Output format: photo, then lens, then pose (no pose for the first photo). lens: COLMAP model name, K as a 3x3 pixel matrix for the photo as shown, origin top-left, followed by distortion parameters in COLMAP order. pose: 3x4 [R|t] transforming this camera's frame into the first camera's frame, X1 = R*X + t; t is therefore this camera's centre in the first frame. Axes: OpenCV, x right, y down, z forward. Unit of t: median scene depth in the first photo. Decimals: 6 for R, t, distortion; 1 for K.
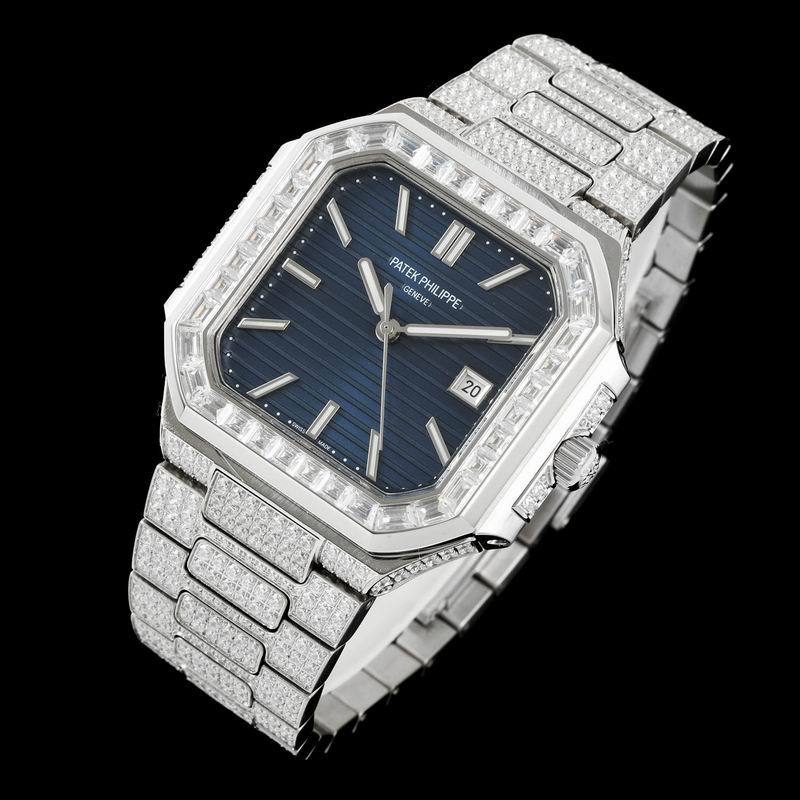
lens RADIAL K [[4646.7, 0, 399.4], [0, 4646.7, 400.5], [0, 0, 1]] dist [0.544512, 0.000000]
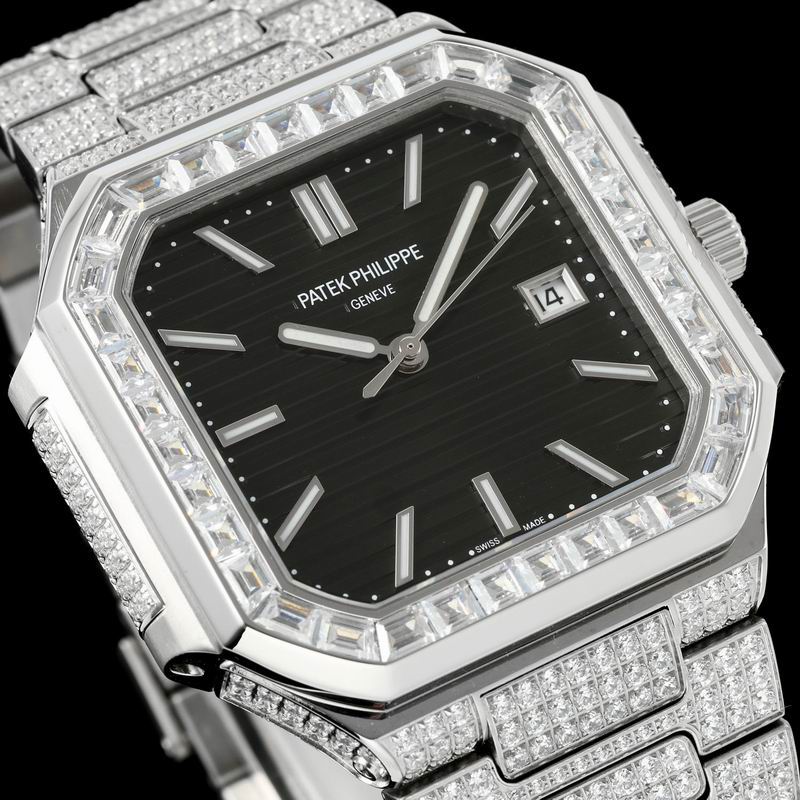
lens RADIAL K [[4646.7, 0, 405.6], [0, 4646.7, 402.3], [0, 0, 1]] dist [0.544512, 0.000000]
pose [[0.384837, -0.716101, 0.582323, -0.364103], [0.818226, 0.556630, 0.143769, -0.099961], [-0.427091, 0.421145, 0.800144, 0.510477]]
